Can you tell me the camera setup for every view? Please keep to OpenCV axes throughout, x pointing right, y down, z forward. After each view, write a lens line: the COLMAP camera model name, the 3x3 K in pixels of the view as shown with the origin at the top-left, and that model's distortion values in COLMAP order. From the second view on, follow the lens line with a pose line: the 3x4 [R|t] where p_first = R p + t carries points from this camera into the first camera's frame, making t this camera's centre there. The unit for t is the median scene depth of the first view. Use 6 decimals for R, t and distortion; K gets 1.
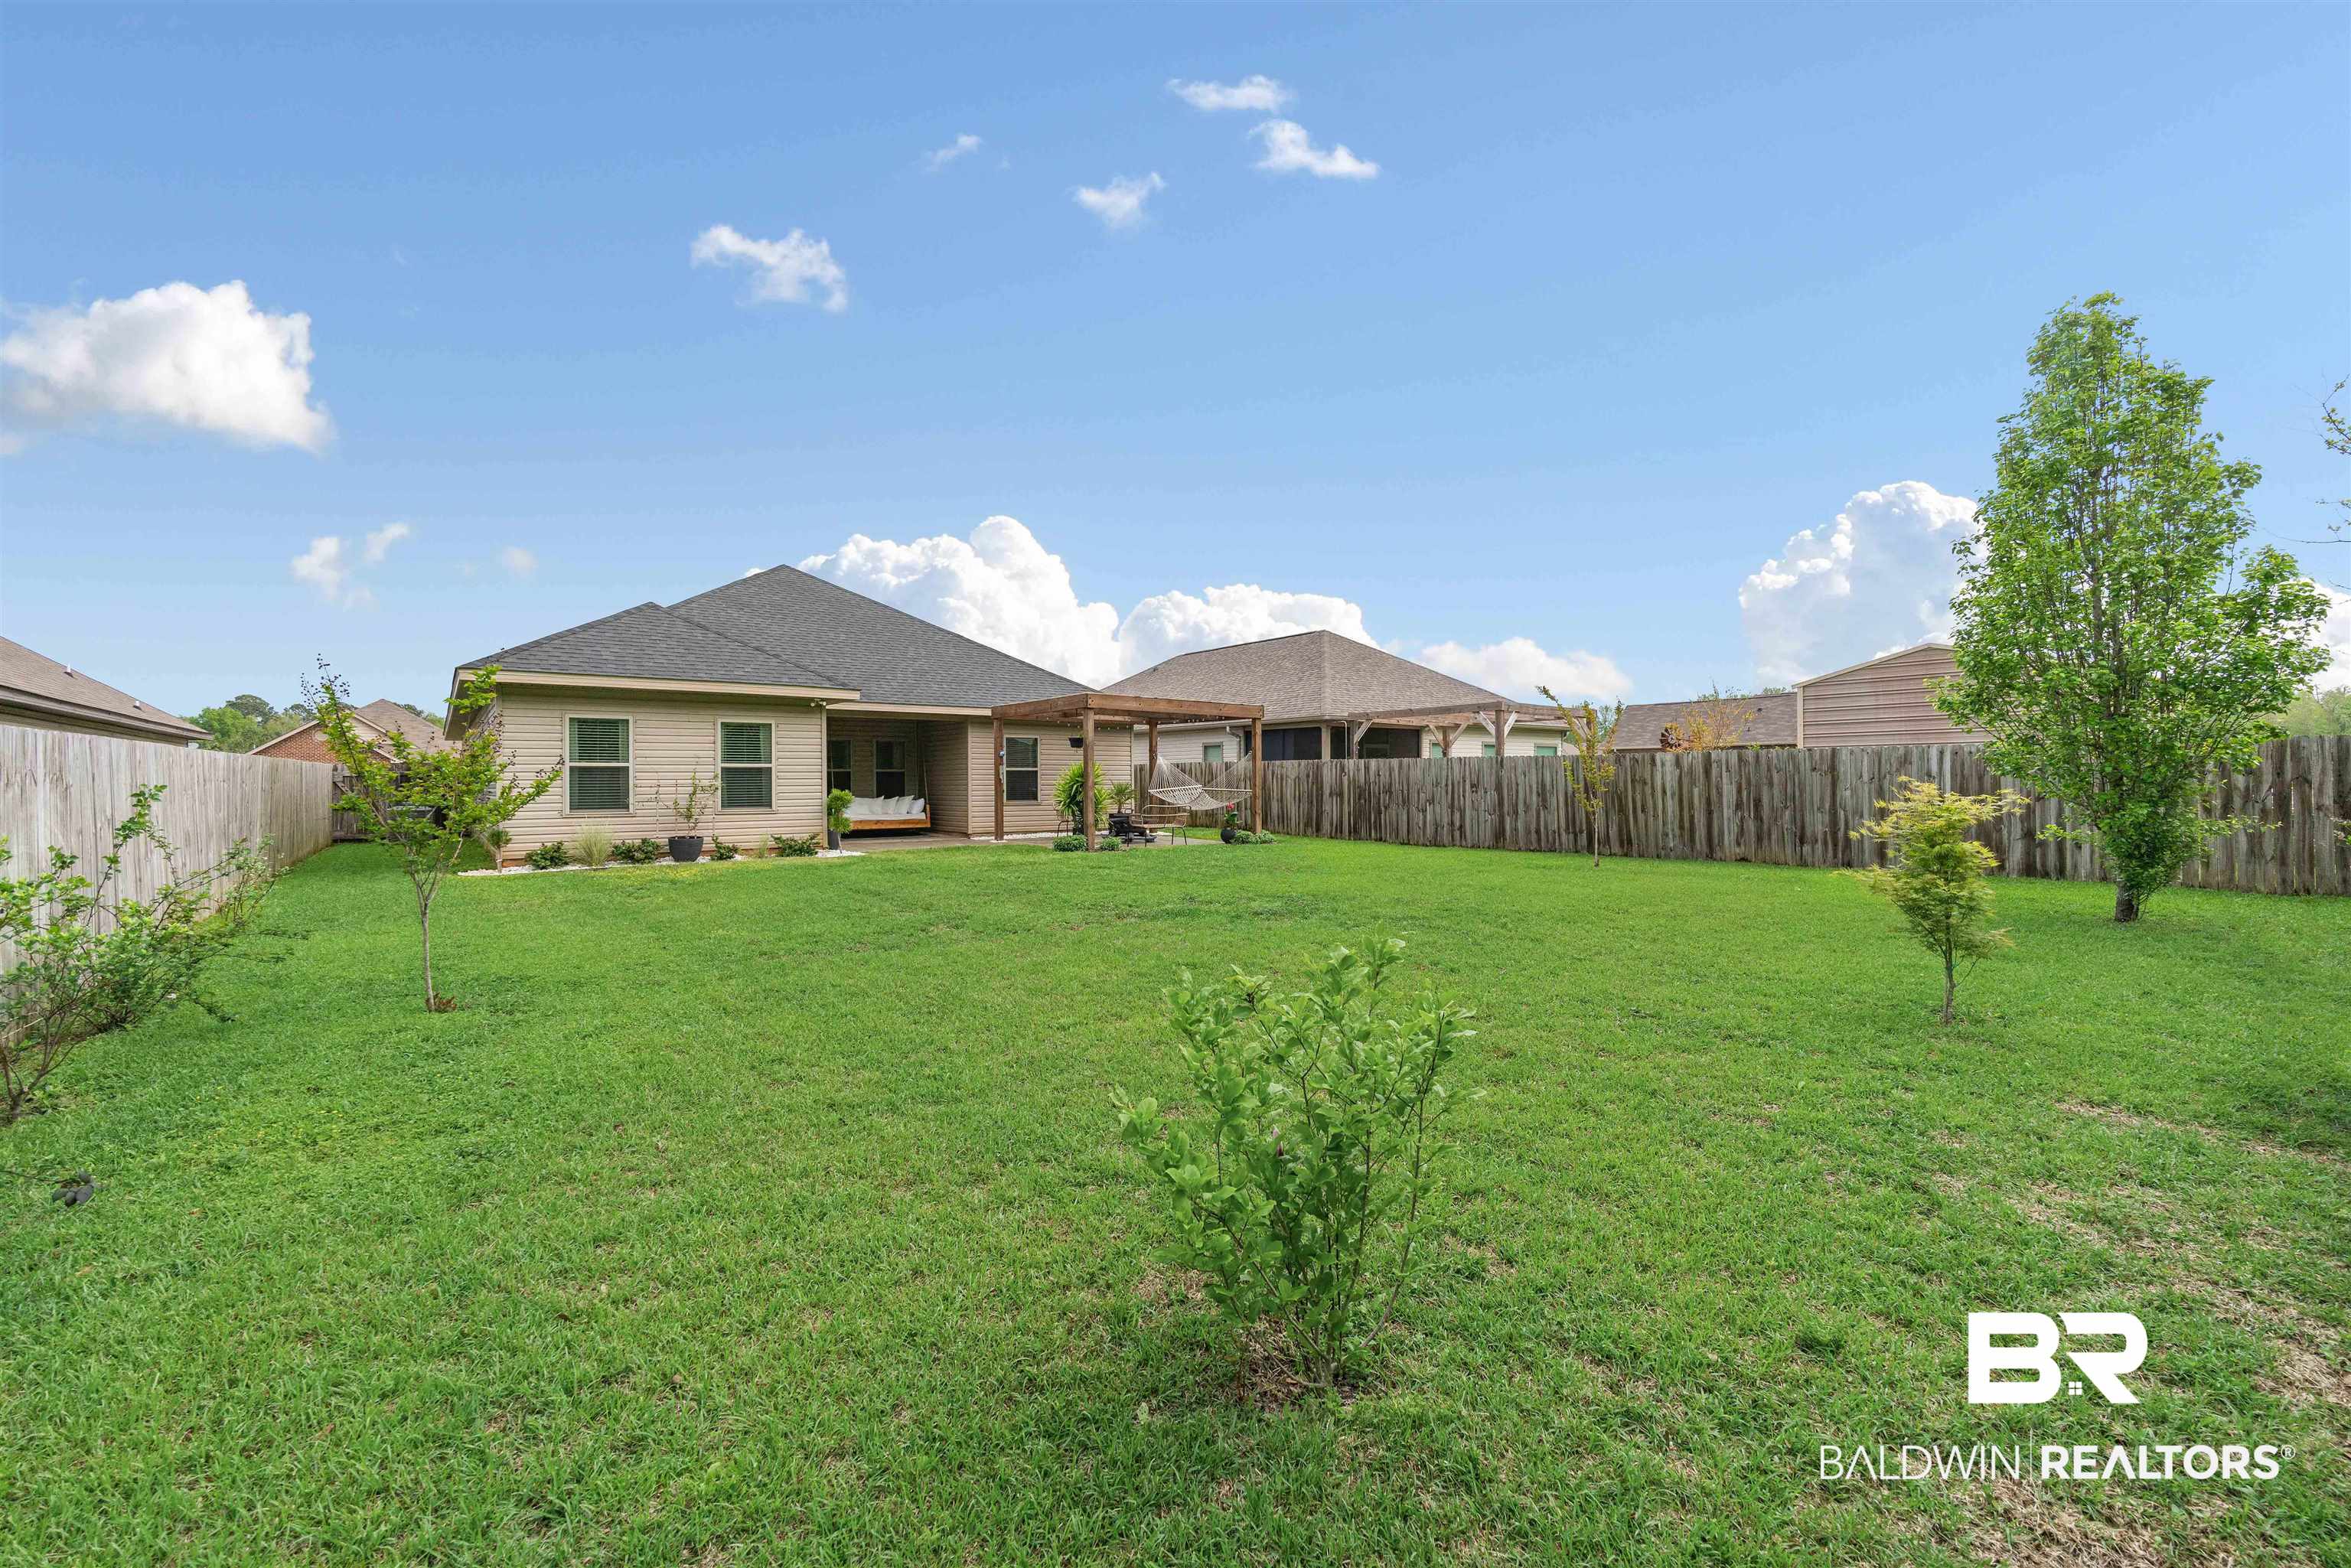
lens RADIAL K [[1017.4, 0, 1177.5], [0, 1017.4, 779.0], [0, 0, 1]] dist [-0.000630, 0.000118]
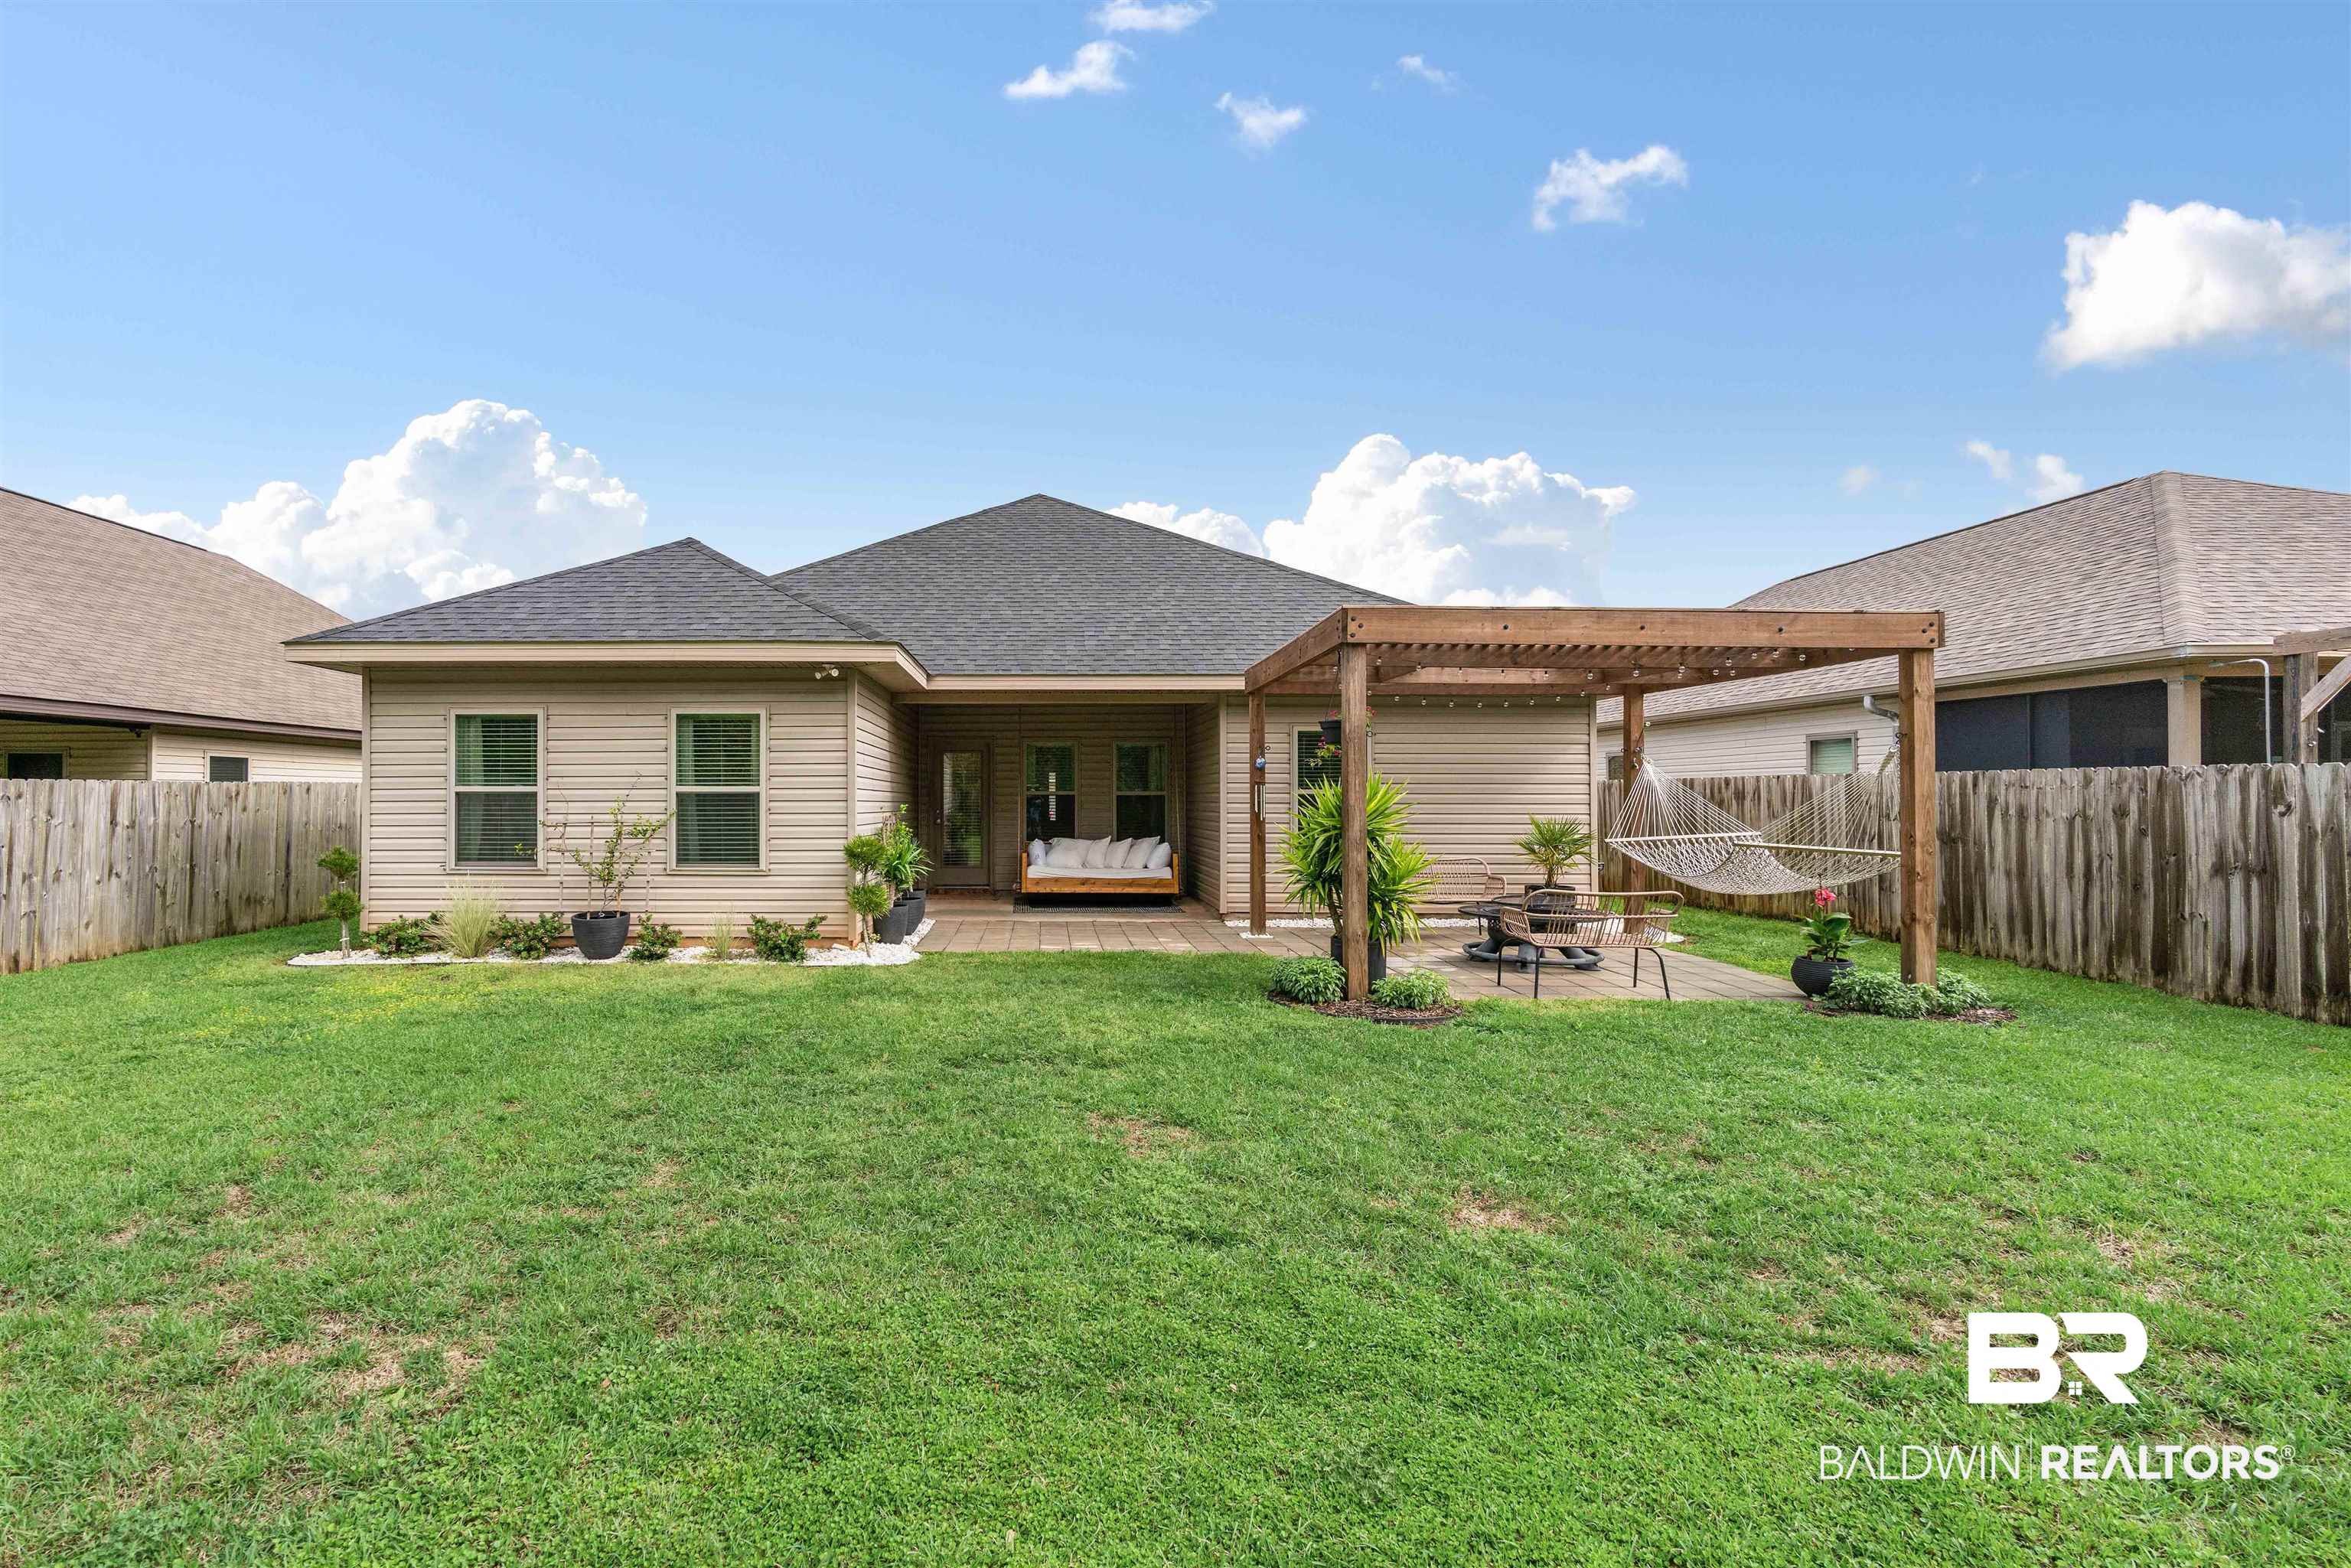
lens RADIAL K [[909.2, 0, 1175.5], [0, 909.2, 784.0], [0, 0, 1]] dist [-0.000351, -0.000038]
pose [[0.787364, -0.000690, -0.616488, 0.071075], [-0.002971, 0.999984, -0.004913, -0.011731], [0.616481, 0.005700, 0.787349, 0.609396]]
